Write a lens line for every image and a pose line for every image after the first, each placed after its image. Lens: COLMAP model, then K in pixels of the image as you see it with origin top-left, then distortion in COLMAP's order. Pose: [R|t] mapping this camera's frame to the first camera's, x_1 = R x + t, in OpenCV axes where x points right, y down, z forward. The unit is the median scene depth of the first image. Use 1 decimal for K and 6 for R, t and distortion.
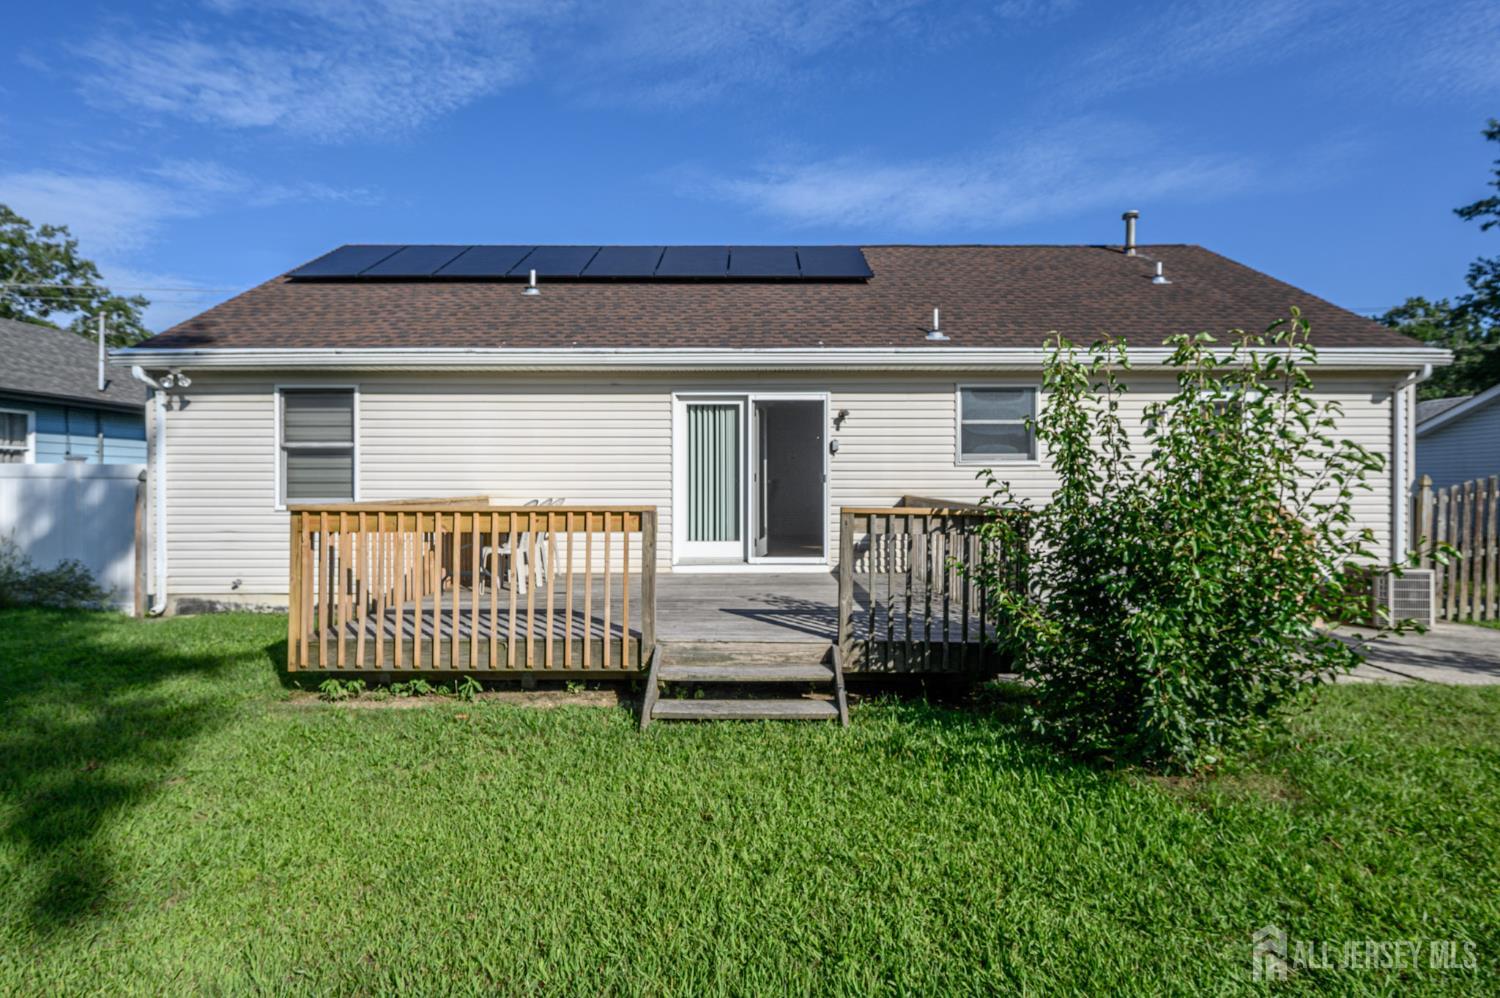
lens RADIAL K [[734.2, 0, 744.4], [0, 734.2, 498.9], [0, 0, 1]] dist [0.003883, -0.000412]
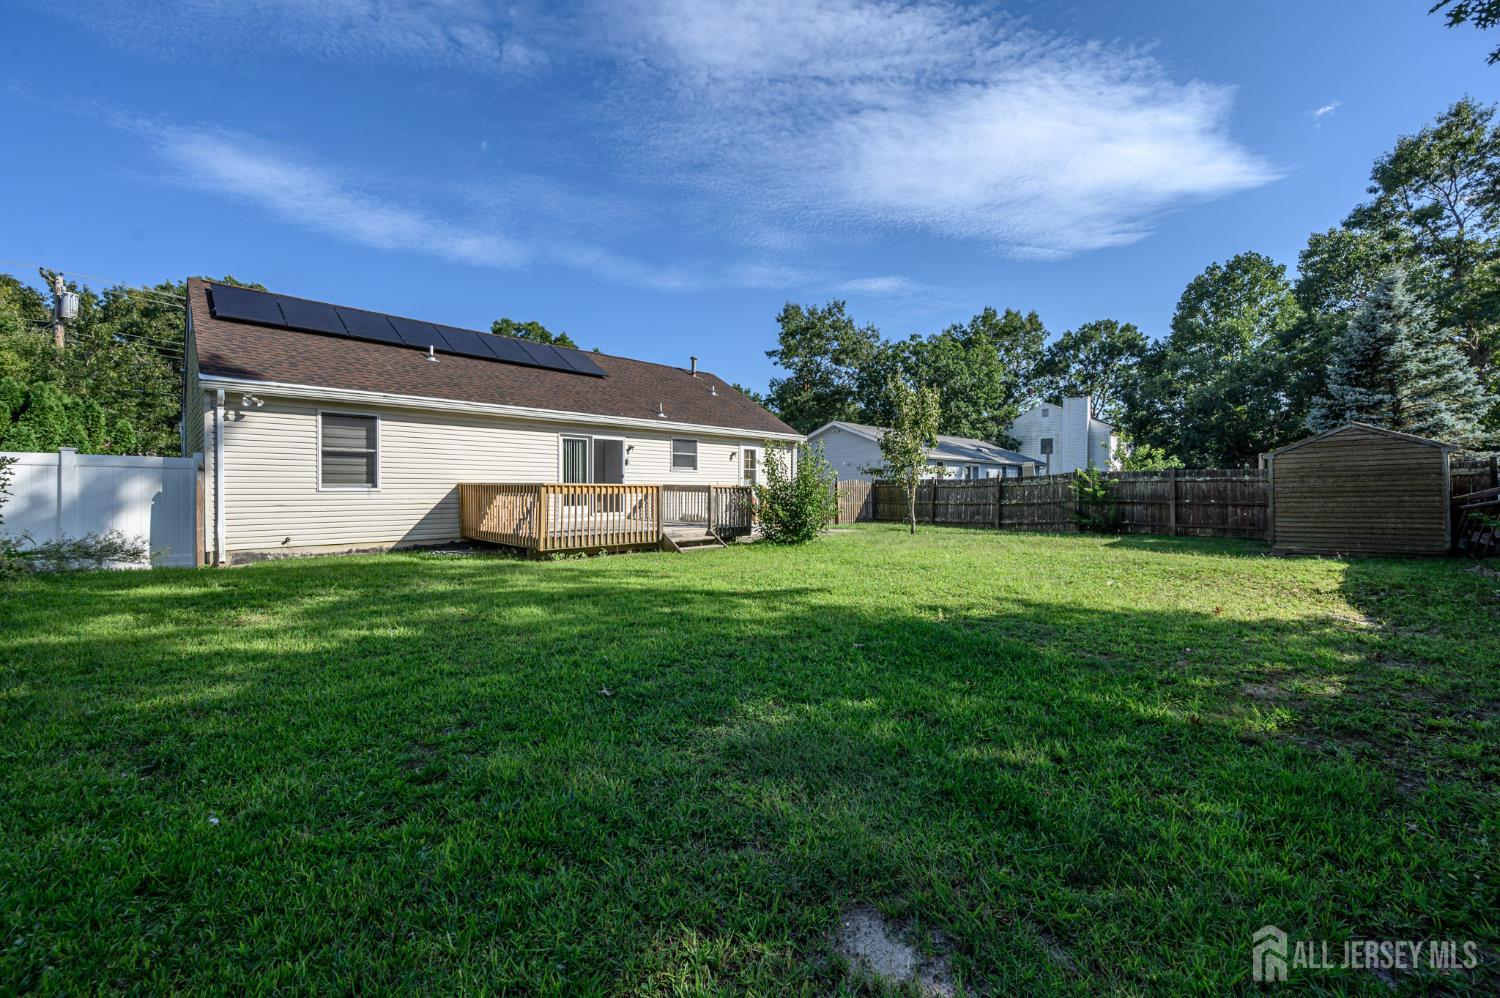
lens RADIAL K [[591.1, 0, 742.4], [0, 591.1, 497.8], [0, 0, 1]] dist [0.002704, 0.000890]
pose [[0.714341, -0.009099, 0.699739, -0.866658], [0.007573, 0.999957, 0.005272, 0.029708], [-0.699757, 0.001533, 0.714379, -0.505742]]
